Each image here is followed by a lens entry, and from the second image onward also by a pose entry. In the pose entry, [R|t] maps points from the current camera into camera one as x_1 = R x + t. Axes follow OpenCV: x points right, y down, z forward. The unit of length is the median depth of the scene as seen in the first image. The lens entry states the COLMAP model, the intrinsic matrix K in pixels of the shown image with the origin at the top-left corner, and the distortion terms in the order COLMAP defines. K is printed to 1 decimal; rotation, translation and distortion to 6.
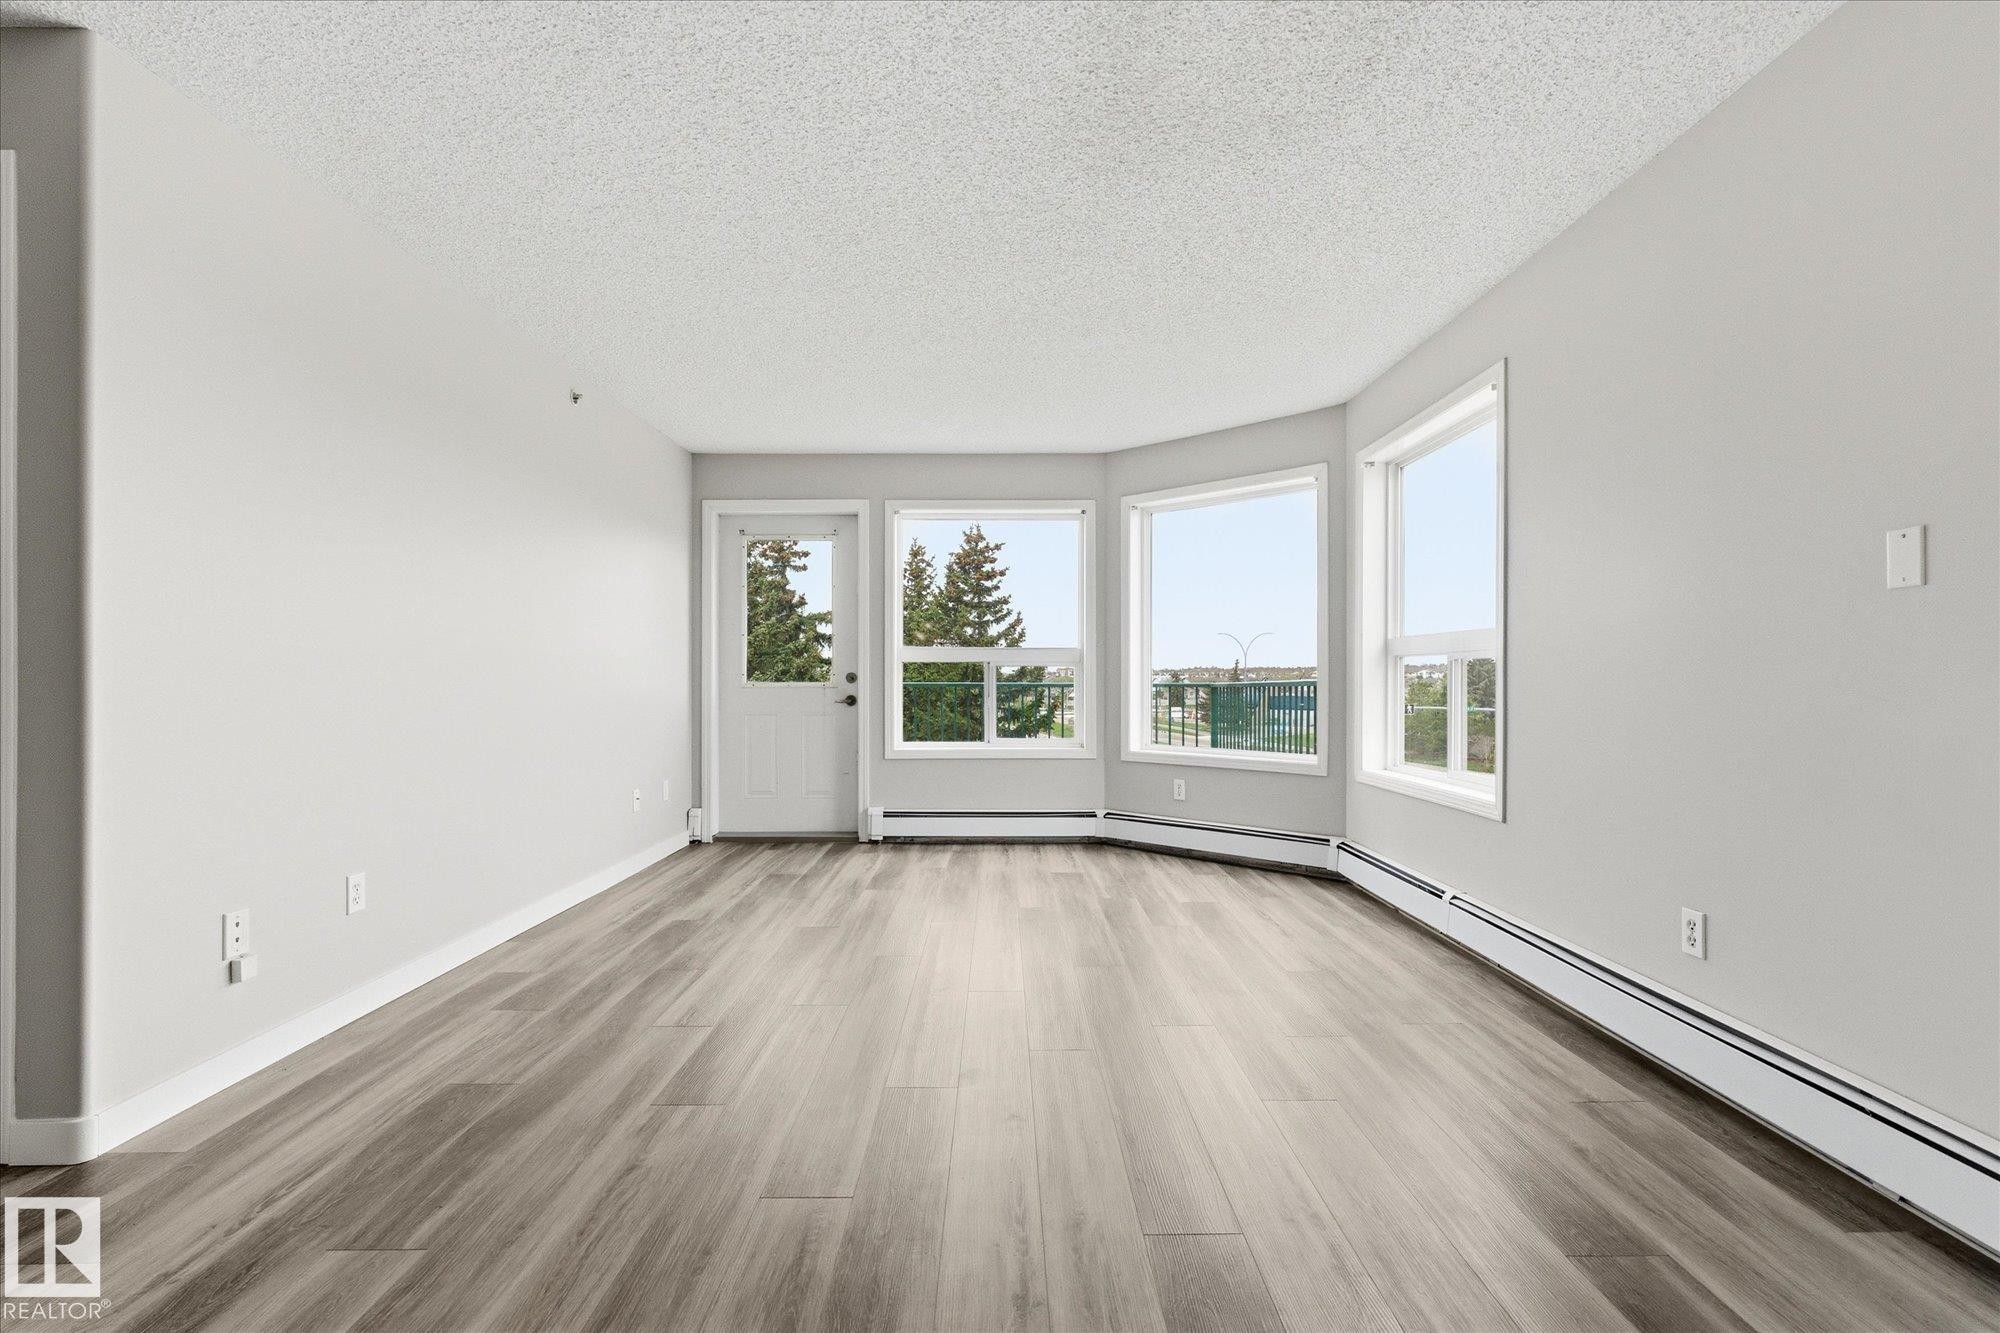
lens RADIAL K [[910.0, 0, 1007.3], [0, 910.0, 680.1], [0, 0, 1]] dist [-0.001324, 0.000107]
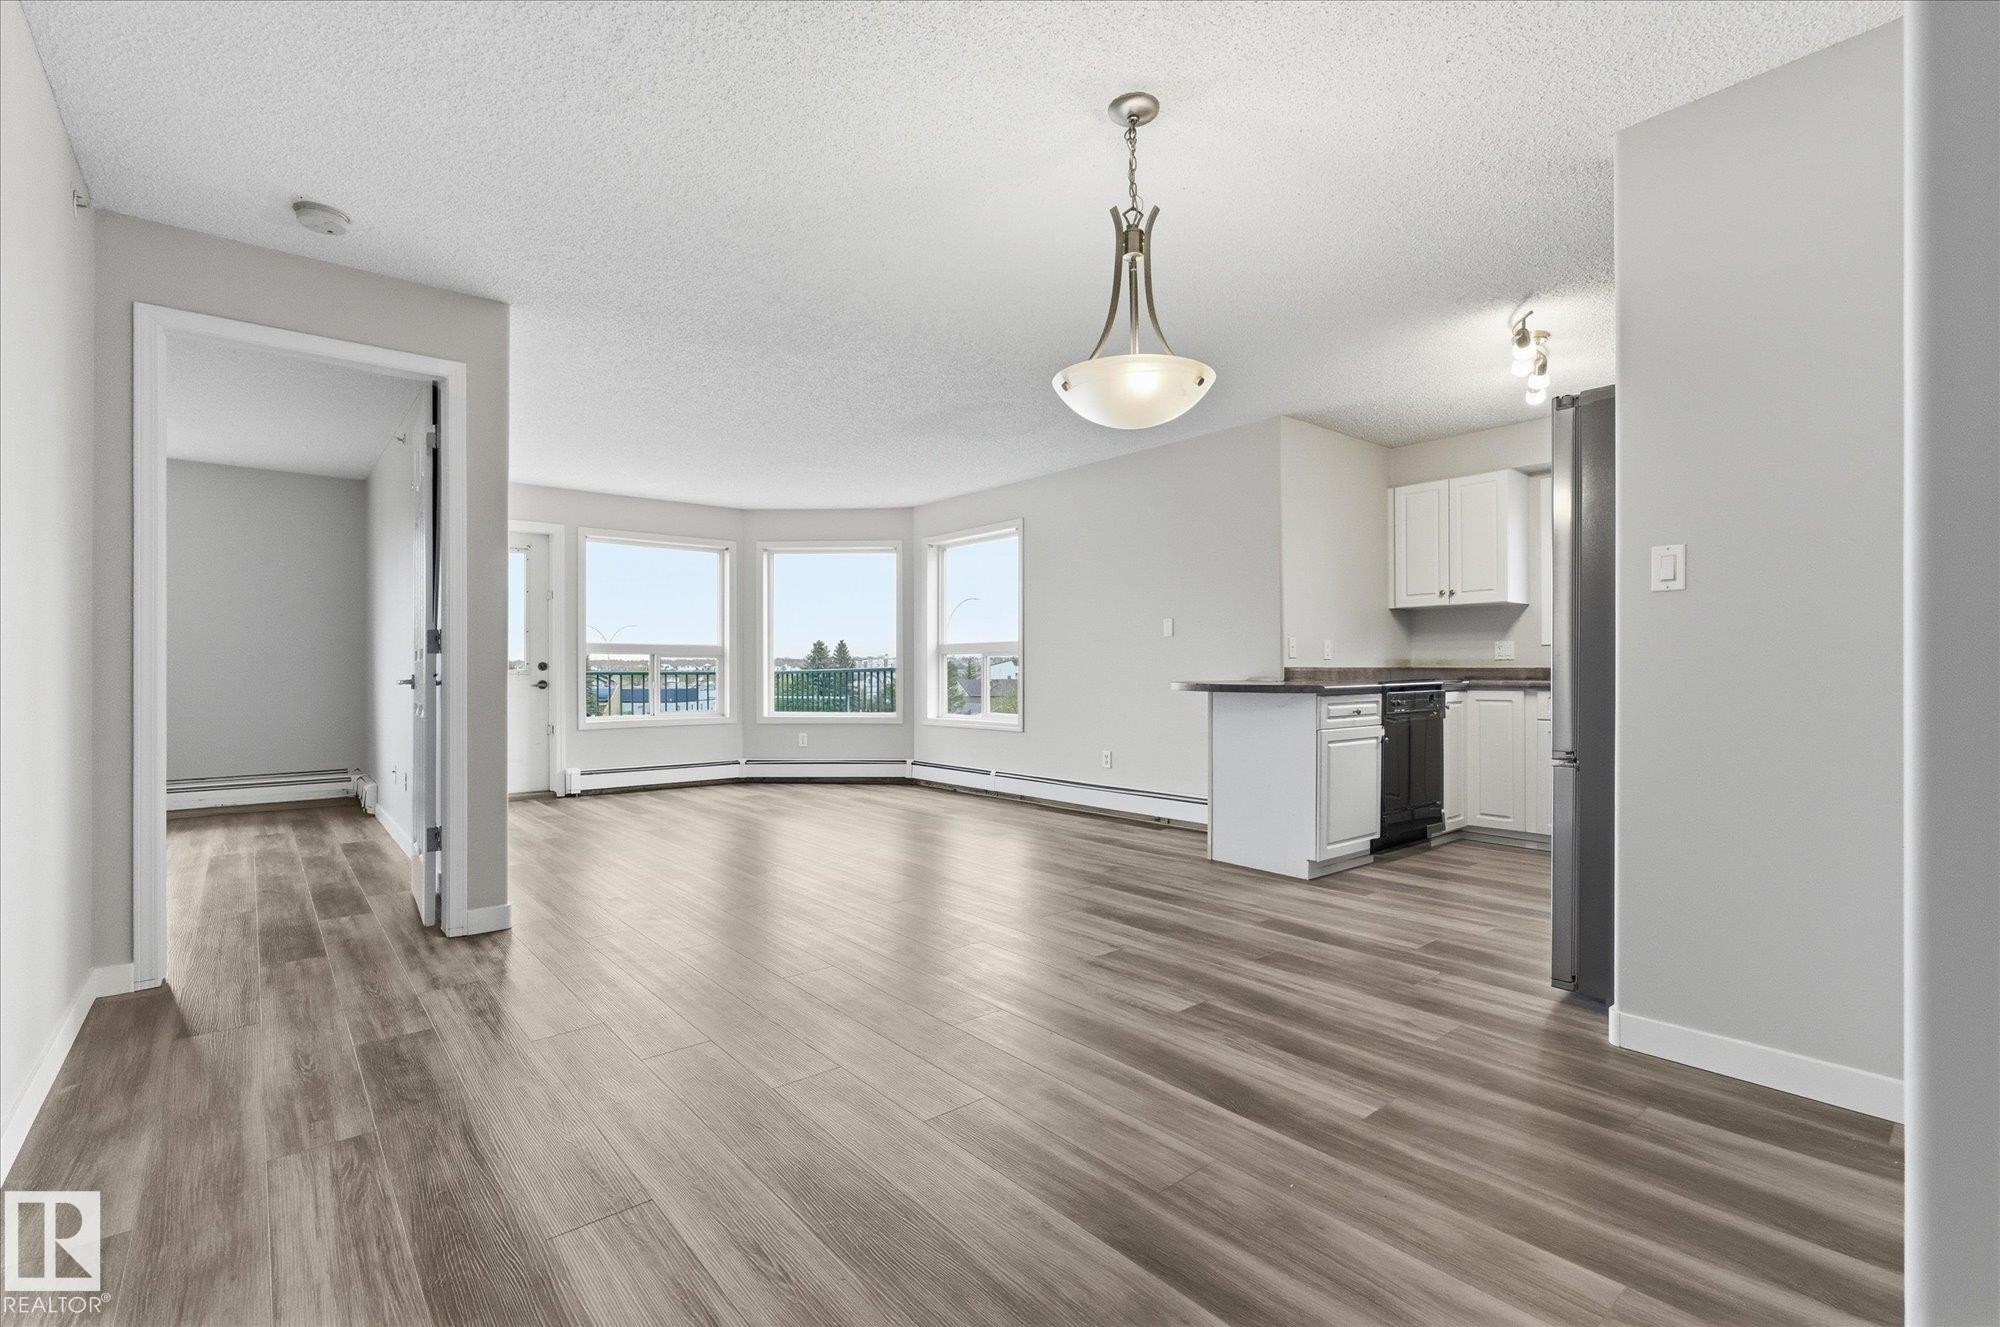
lens RADIAL K [[890.2, 0, 1012.4], [0, 890.2, 673.2], [0, 0, 1]] dist [-0.001970, -0.000151]
pose [[0.759852, -0.003498, 0.650087, -0.818246], [0.002917, 0.999994, 0.001971, 0.011108], [-0.650089, 0.000398, 0.759858, -0.573945]]
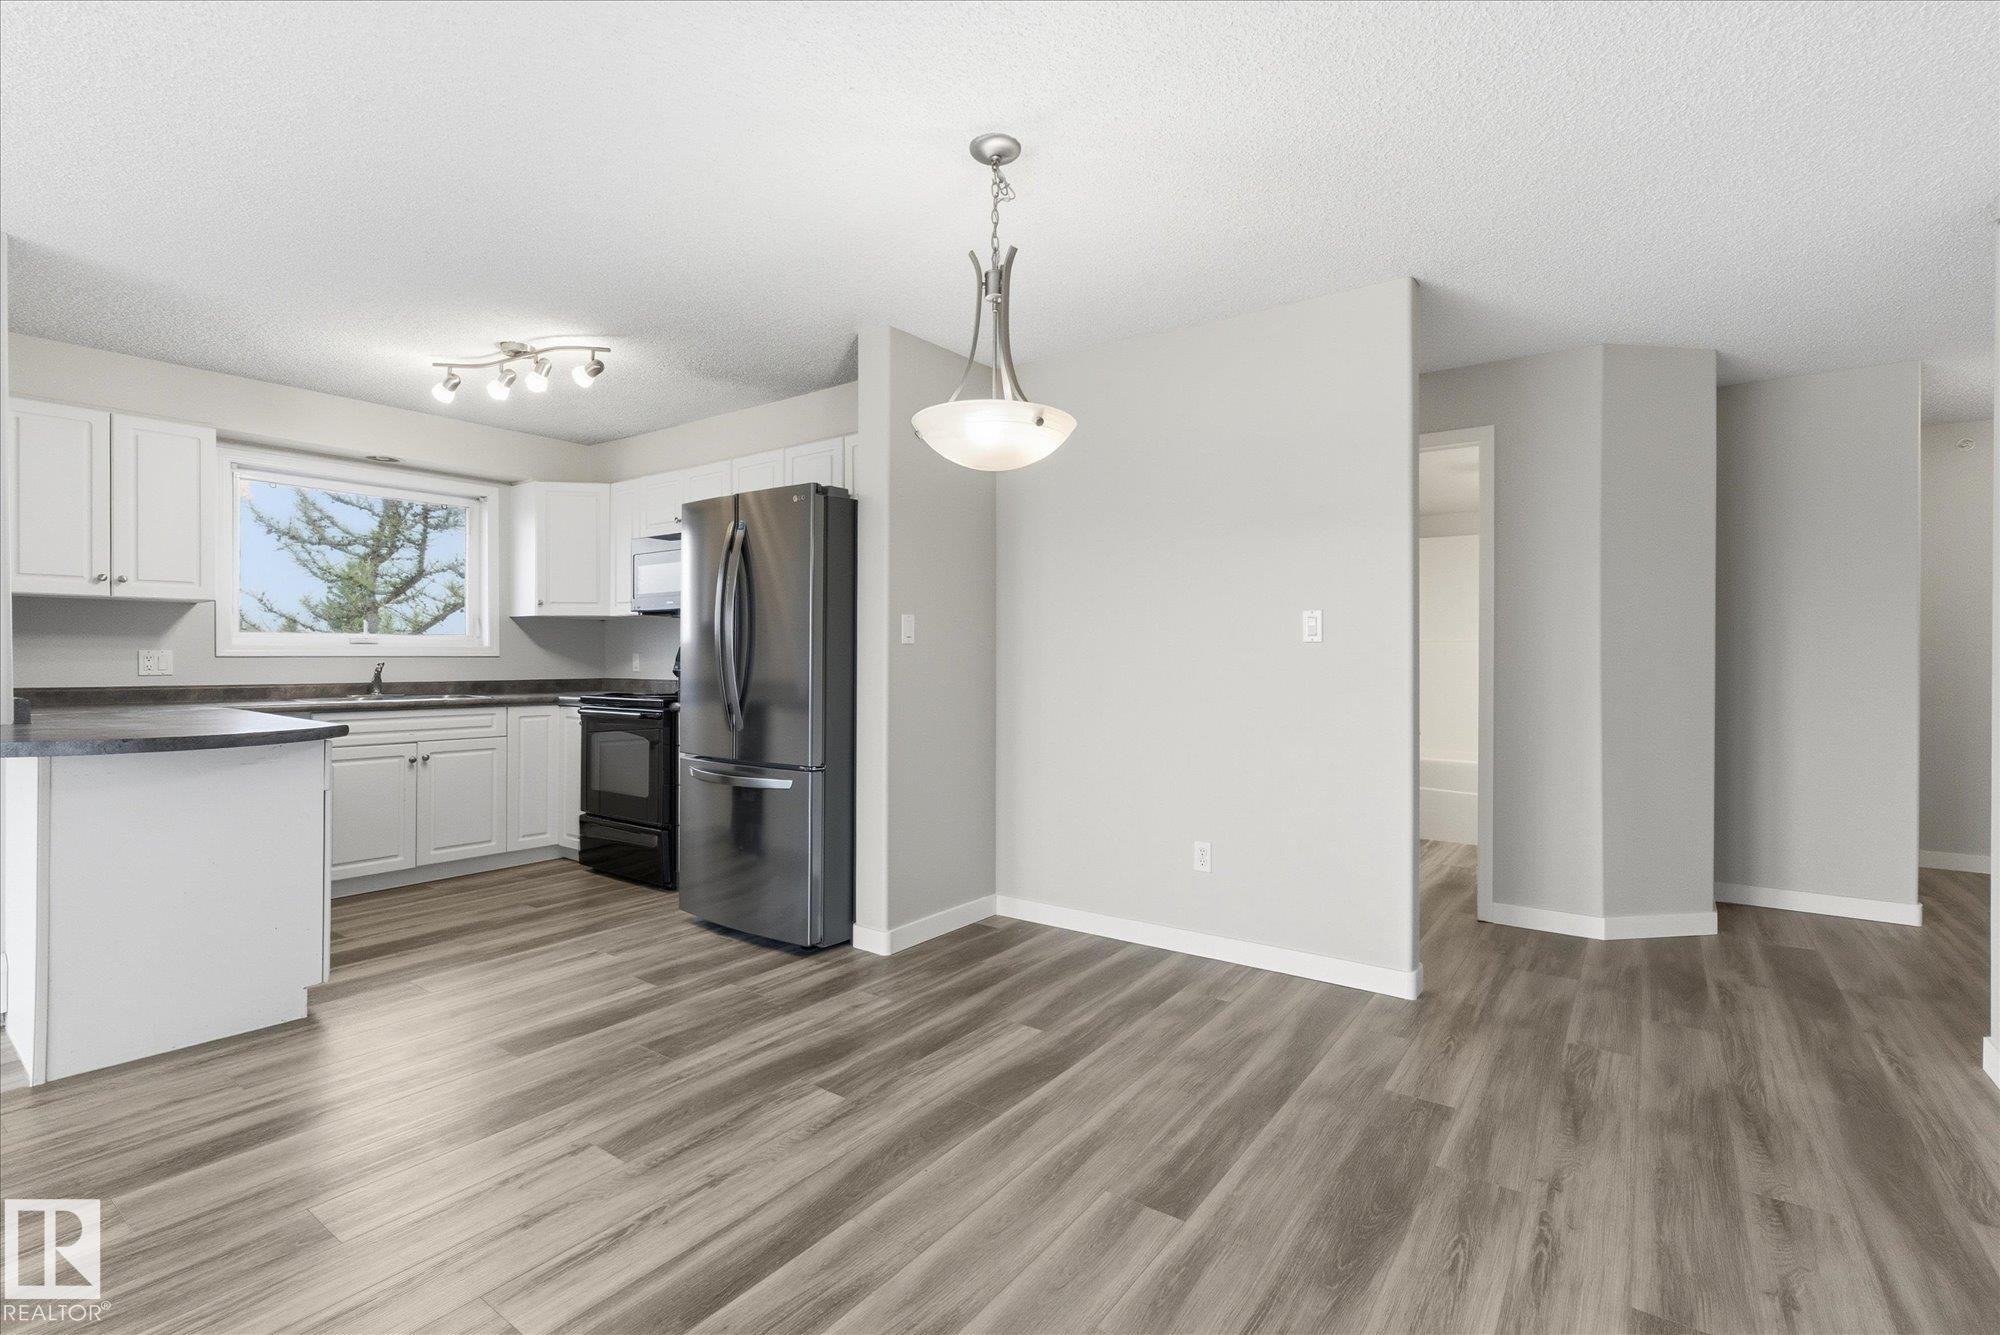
lens RADIAL K [[905.8, 0, 995.3], [0, 905.8, 654.4], [0, 0, 1]] dist [-0.003397, -0.000055]
pose [[-0.803411, 0.000998, 0.595424, -0.717740], [-0.000640, 0.999997, -0.002539, -0.035338], [-0.595424, -0.002421, -0.803408, 0.420547]]
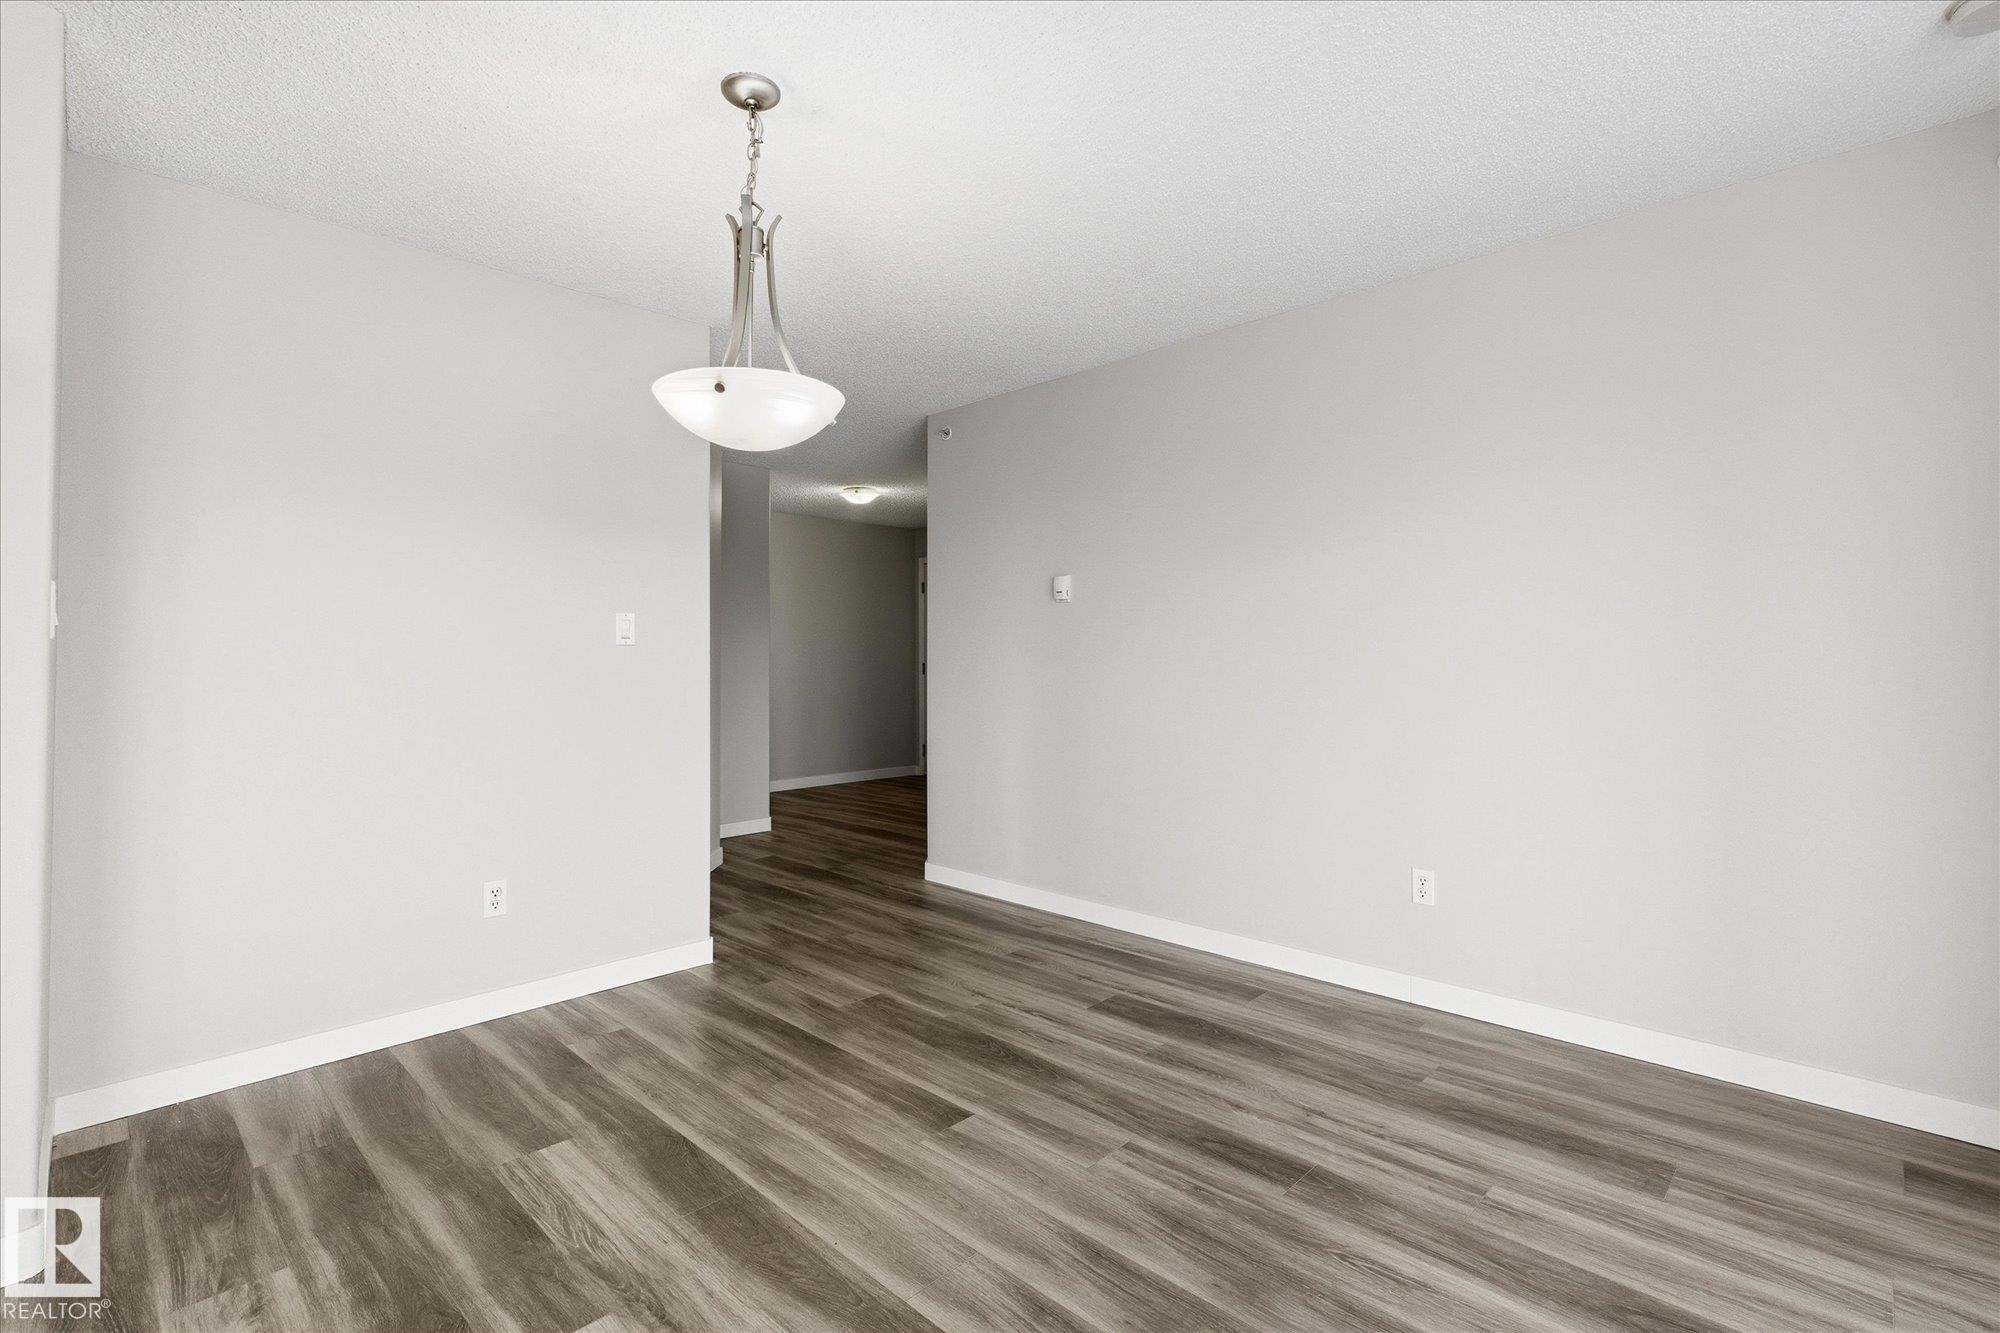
lens RADIAL K [[929.0, 0, 1004.0], [0, 929.0, 612.9], [0, 0, 1]] dist [-0.000929, 0.000036]
pose [[-0.698498, -0.031277, -0.714928, 0.013081], [0.004180, 0.998849, -0.047781, -0.034689], [0.715600, -0.036363, -0.697564, 0.425195]]
